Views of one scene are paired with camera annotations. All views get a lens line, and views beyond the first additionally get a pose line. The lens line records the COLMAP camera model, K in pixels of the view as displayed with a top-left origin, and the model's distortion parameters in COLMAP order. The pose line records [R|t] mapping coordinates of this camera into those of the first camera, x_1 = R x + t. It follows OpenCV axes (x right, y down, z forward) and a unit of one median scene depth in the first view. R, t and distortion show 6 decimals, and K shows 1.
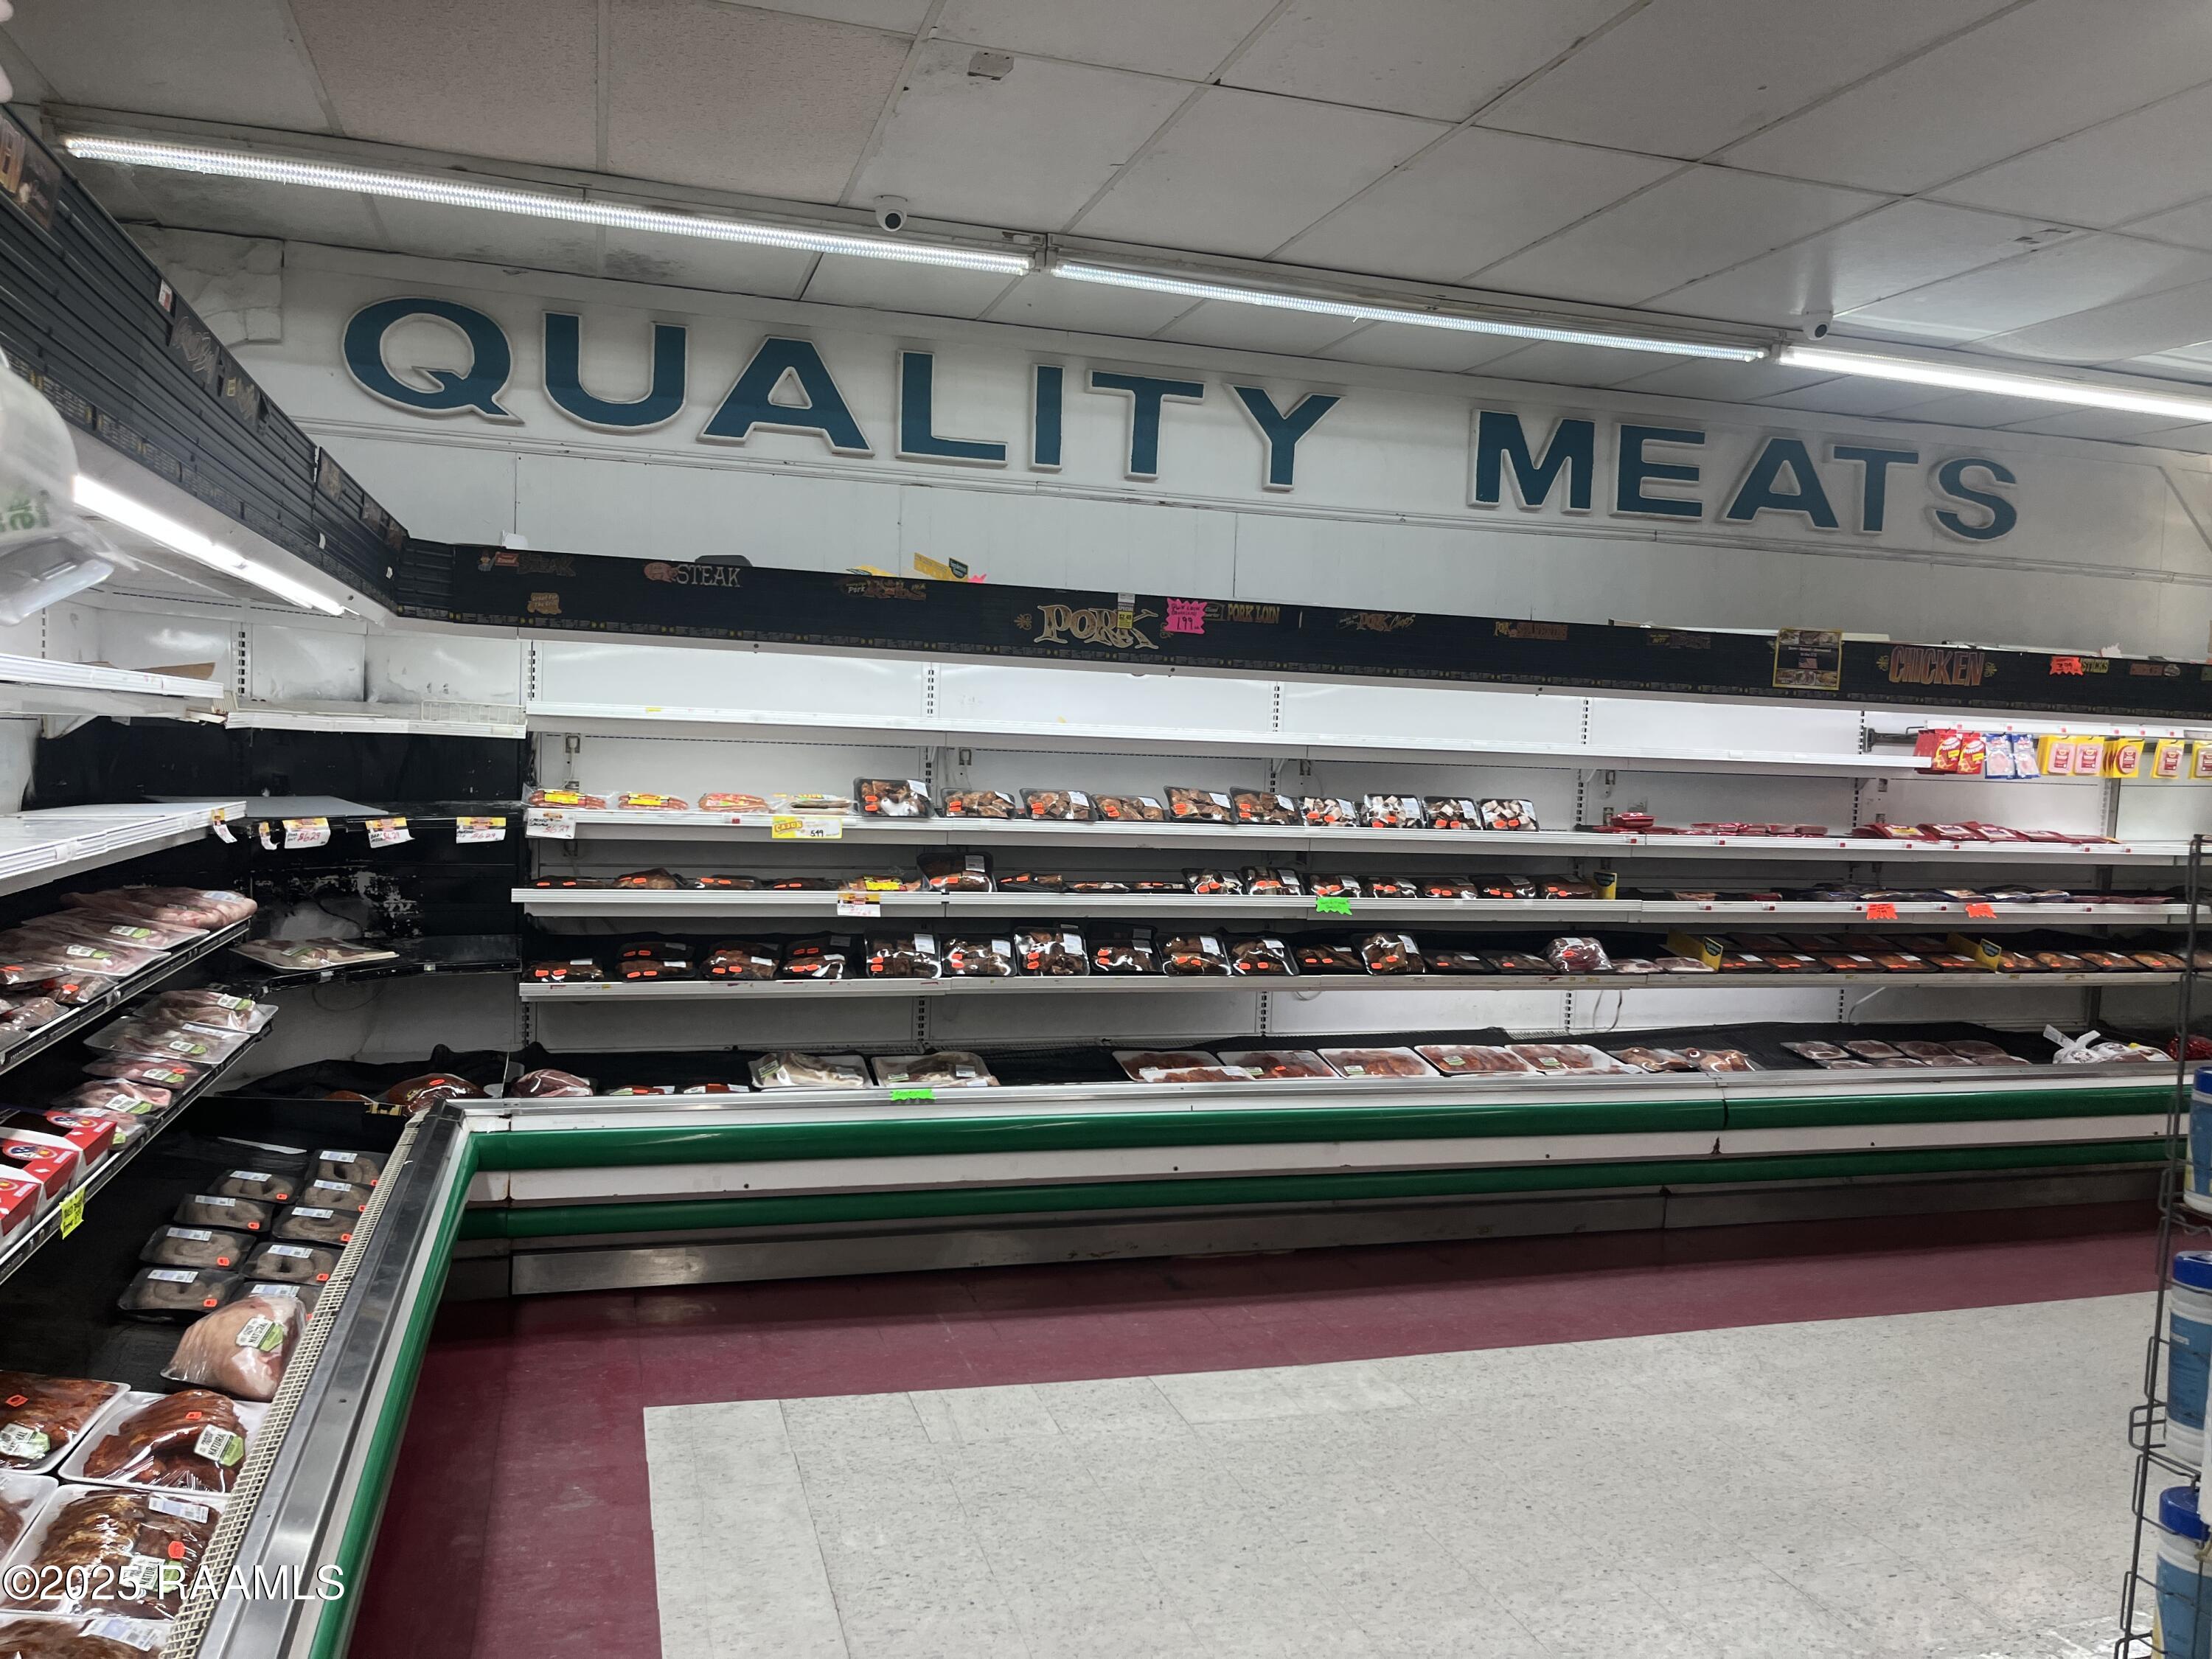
lens RADIAL K [[1676.5, 0, 1113.3], [0, 1676.5, 818.4], [0, 0, 1]] dist [0.060377, -0.088449]
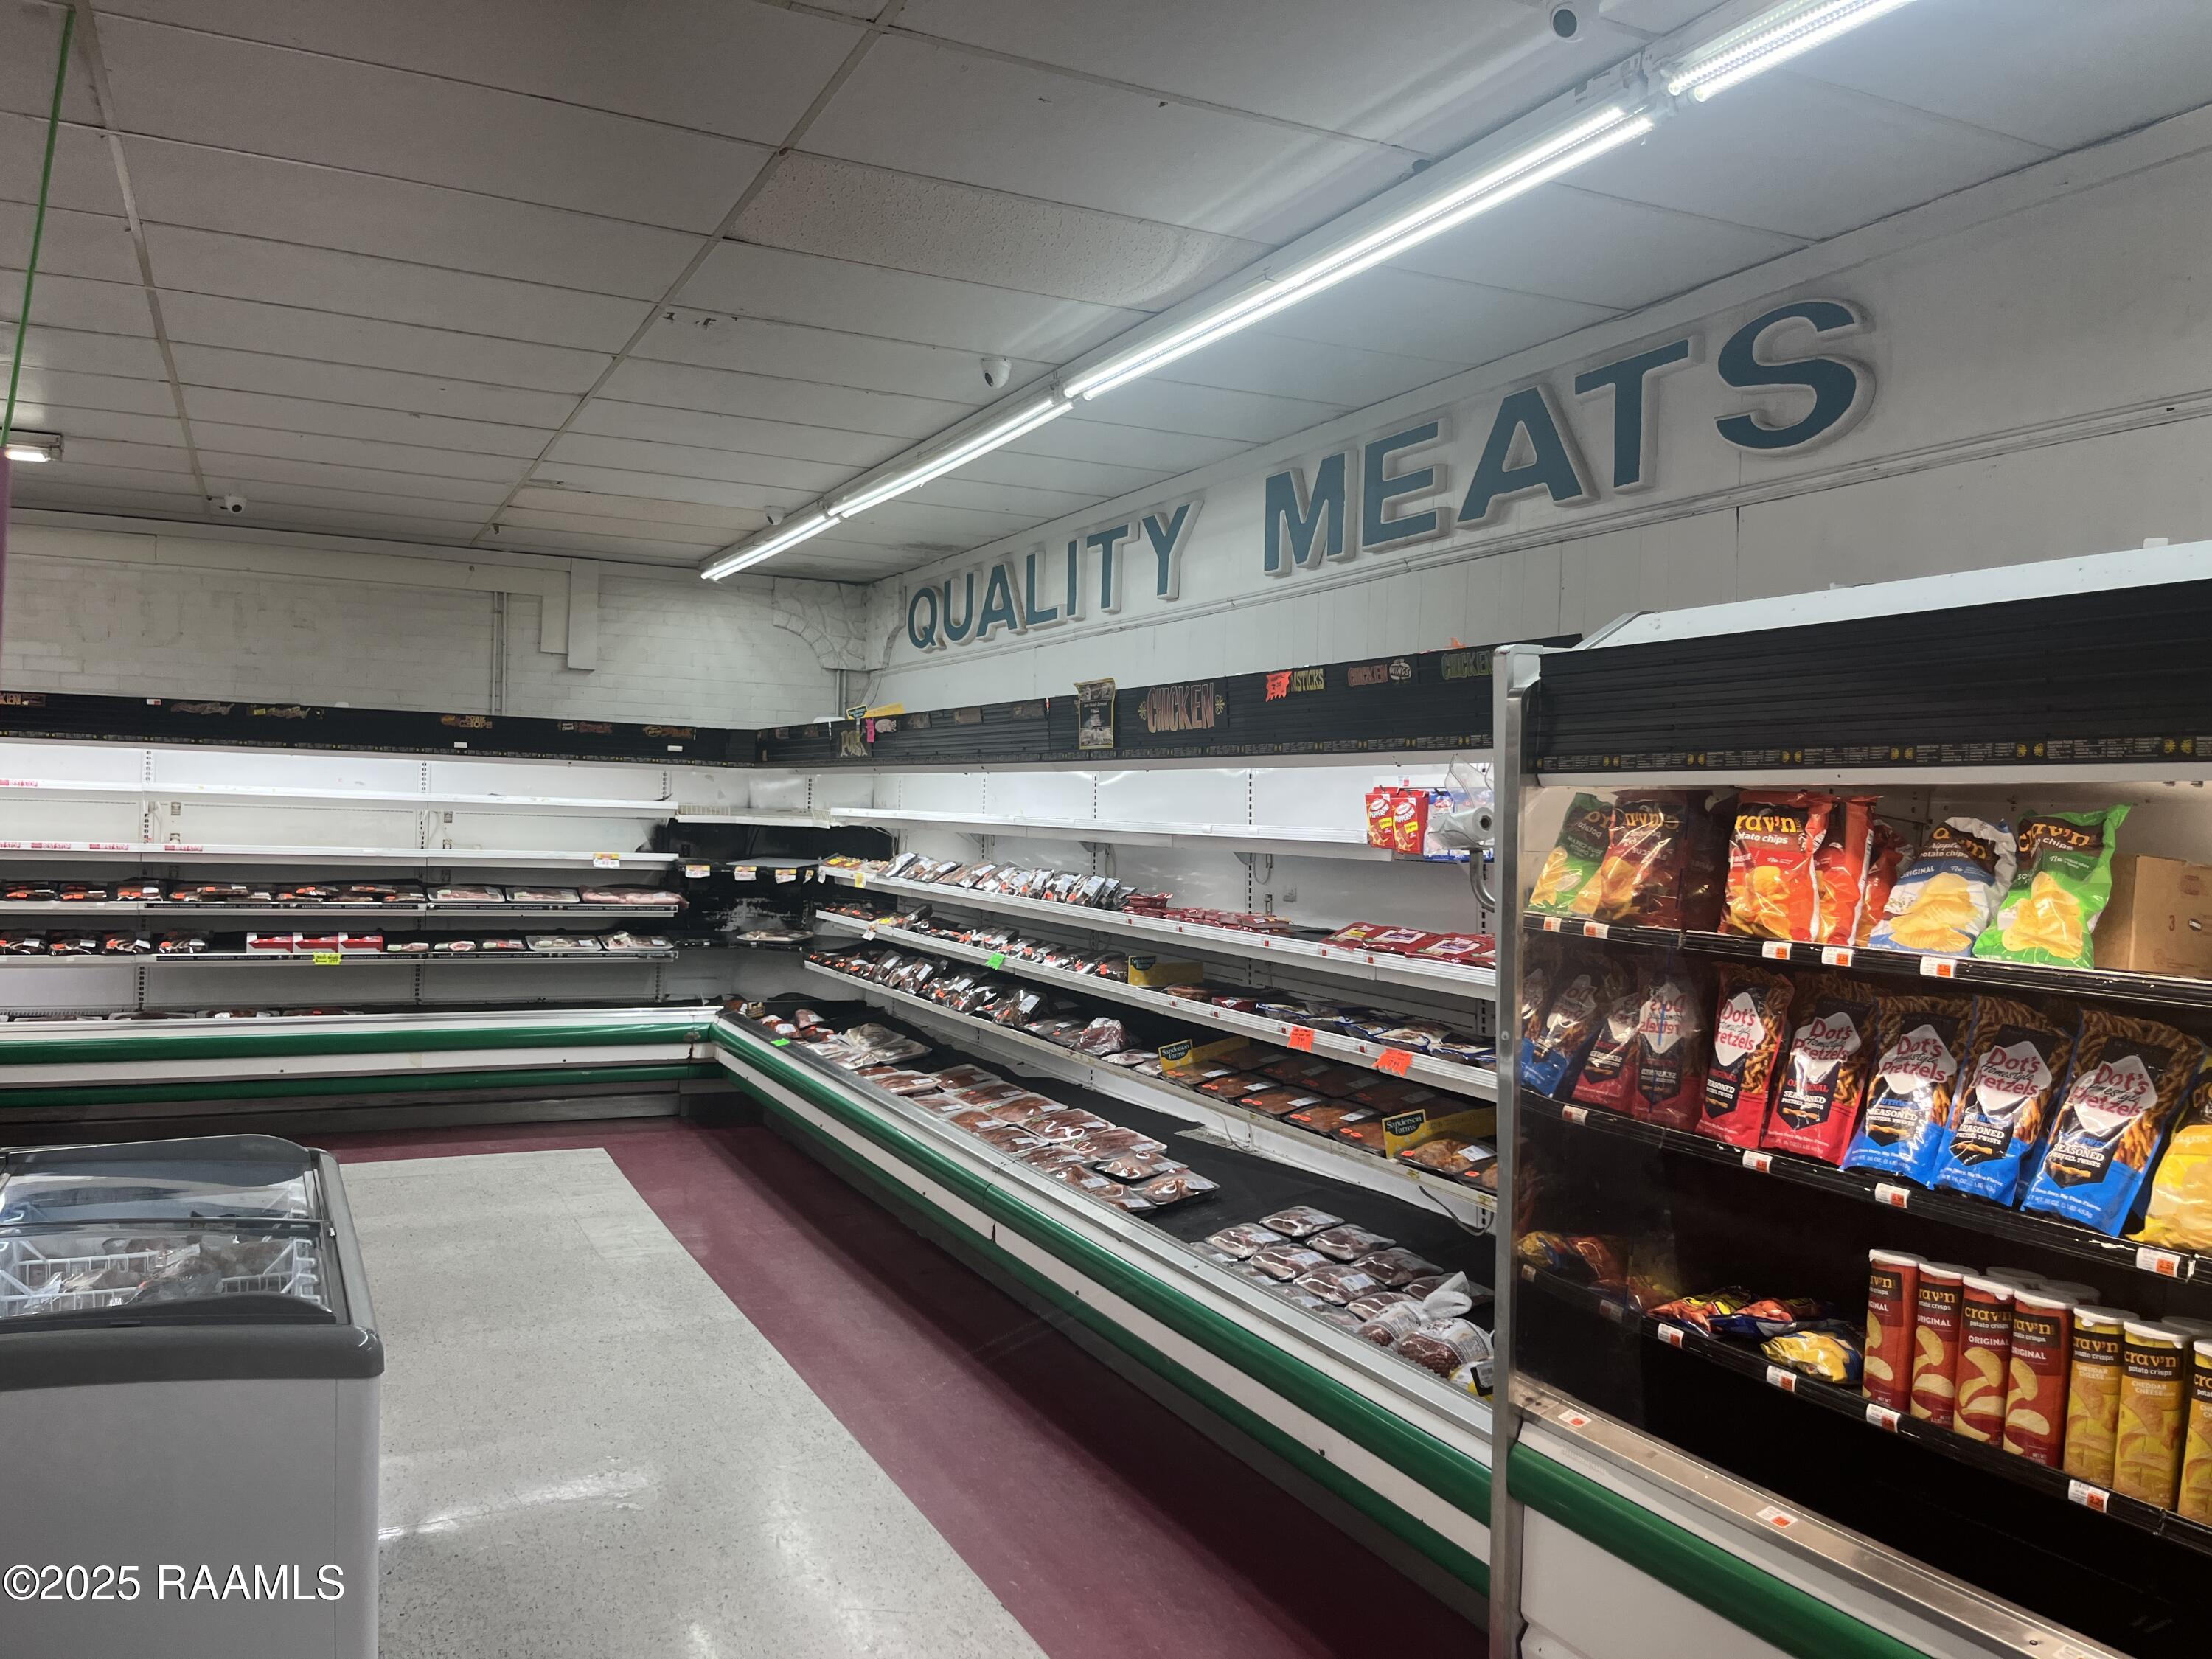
lens RADIAL K [[1676.5, 0, 1102.1], [0, 1676.5, 824.6], [0, 0, 1]] dist [0.060377, -0.088449]
pose [[0.148974, -0.025272, -0.988518, 1.269252], [-0.068089, 0.997038, -0.035751, -0.005731], [0.986494, 0.072633, 0.146812, 0.868892]]
